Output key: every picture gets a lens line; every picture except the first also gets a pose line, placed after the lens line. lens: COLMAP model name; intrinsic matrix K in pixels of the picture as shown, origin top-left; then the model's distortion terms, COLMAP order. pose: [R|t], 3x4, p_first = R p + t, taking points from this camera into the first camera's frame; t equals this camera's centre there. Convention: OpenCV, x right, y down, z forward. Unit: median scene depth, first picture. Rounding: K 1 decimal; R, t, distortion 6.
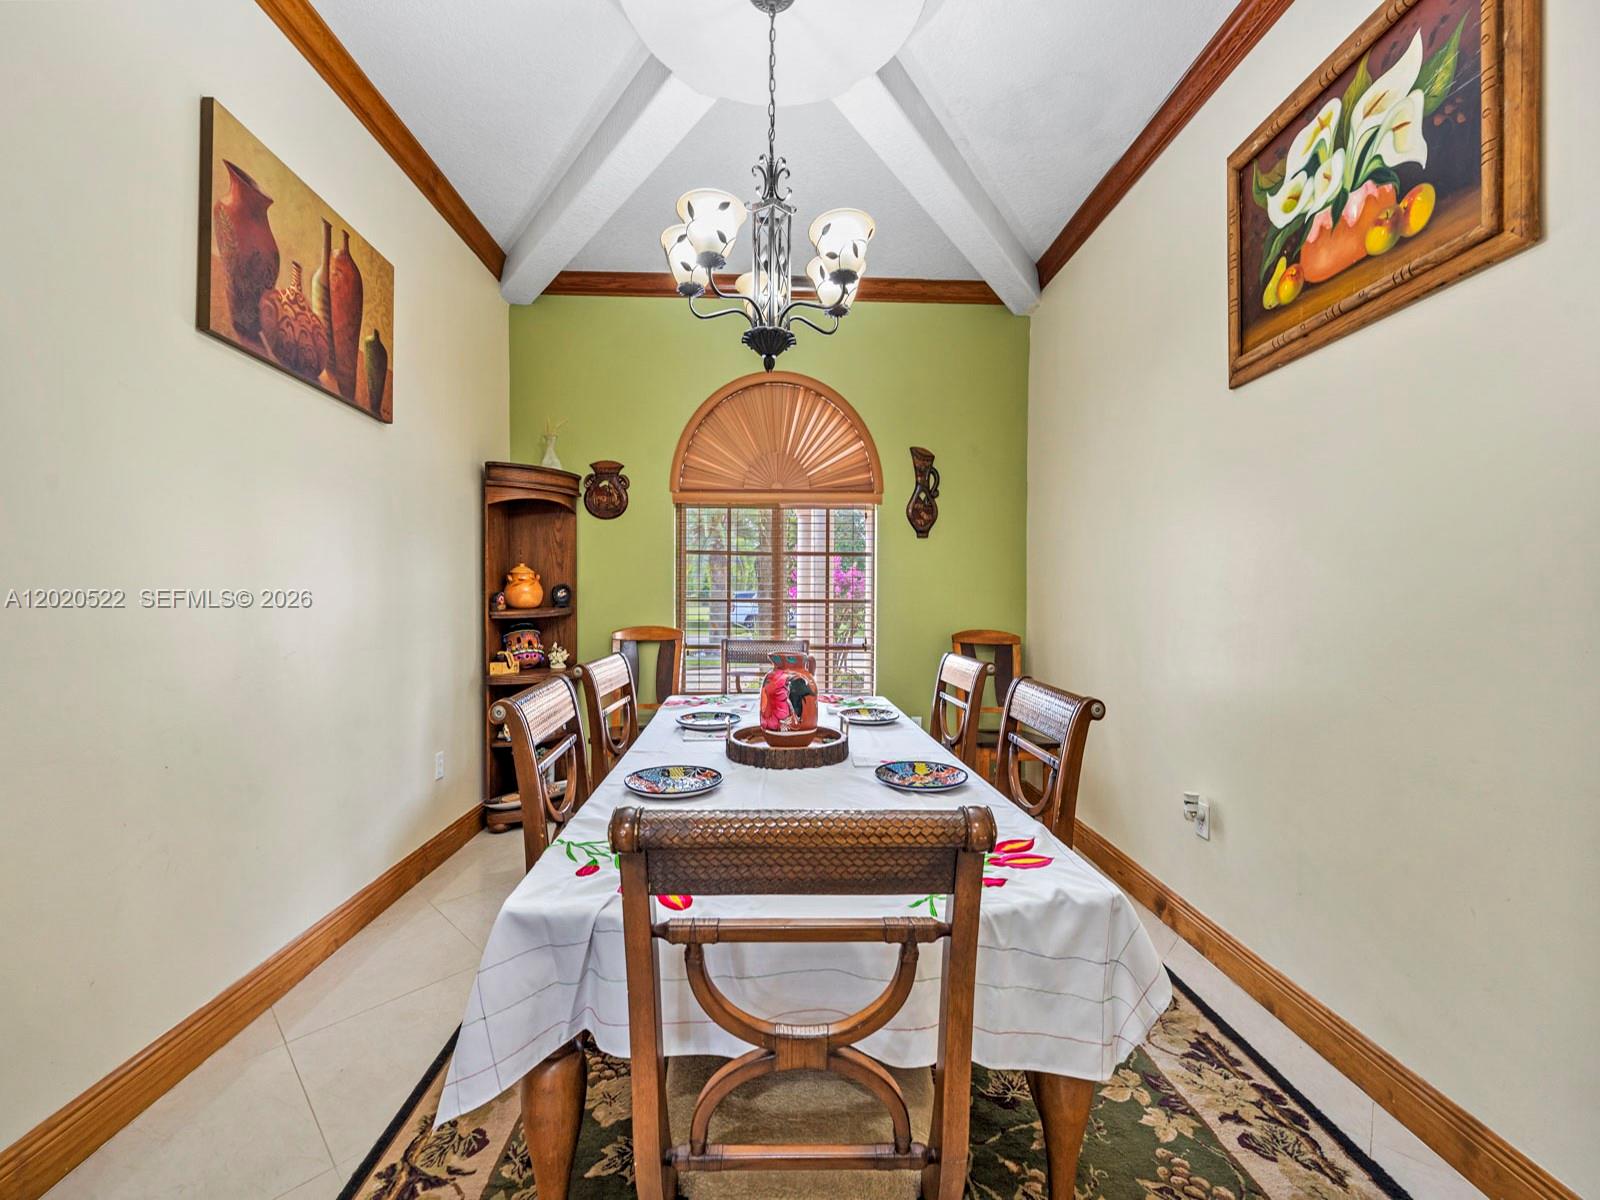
lens RADIAL K [[653.2, 0, 798.8], [0, 653.2, 595.6], [0, 0, 1]] dist [-0.000078, -0.000455]
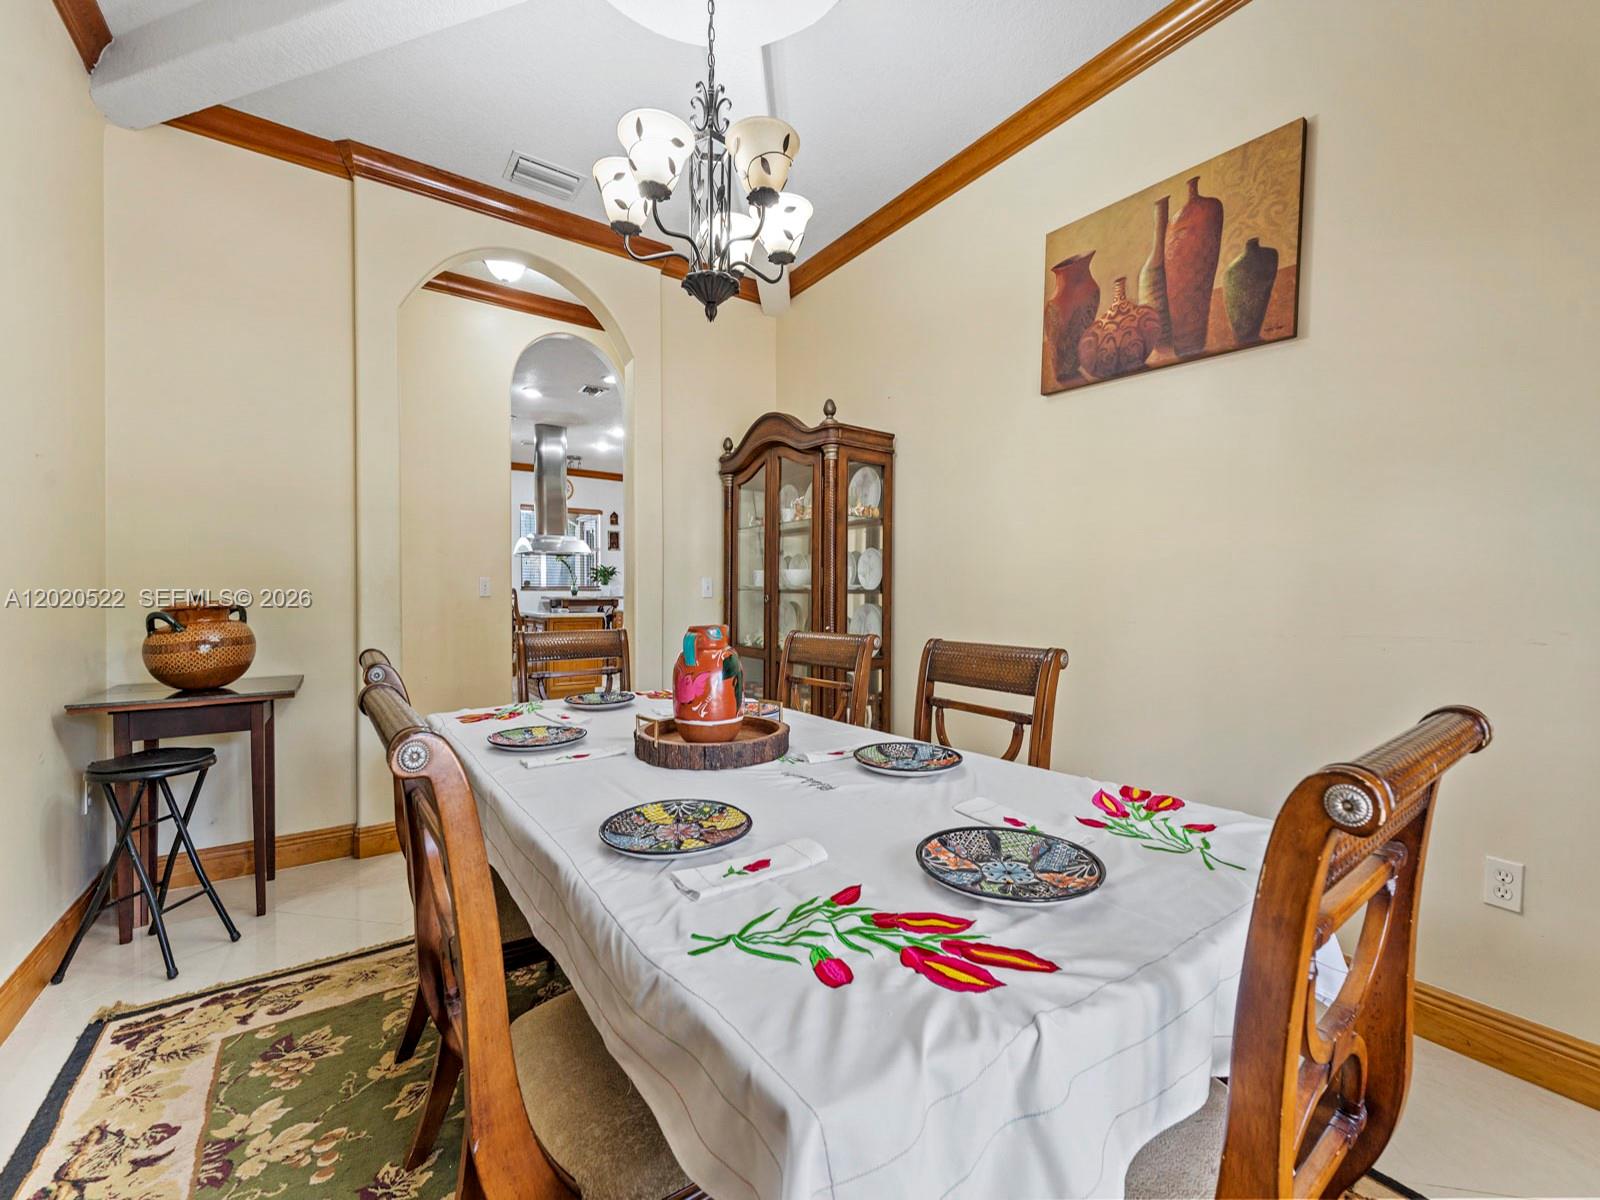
lens RADIAL K [[653.2, 0, 798.7], [0, 653.2, 596.7], [0, 0, 1]] dist [-0.000078, -0.000455]
pose [[-0.827739, -0.002401, -0.561109, 0.312088], [-0.001038, 0.999996, -0.002748, 0.045824], [0.561113, -0.001692, -0.827738, 1.538650]]
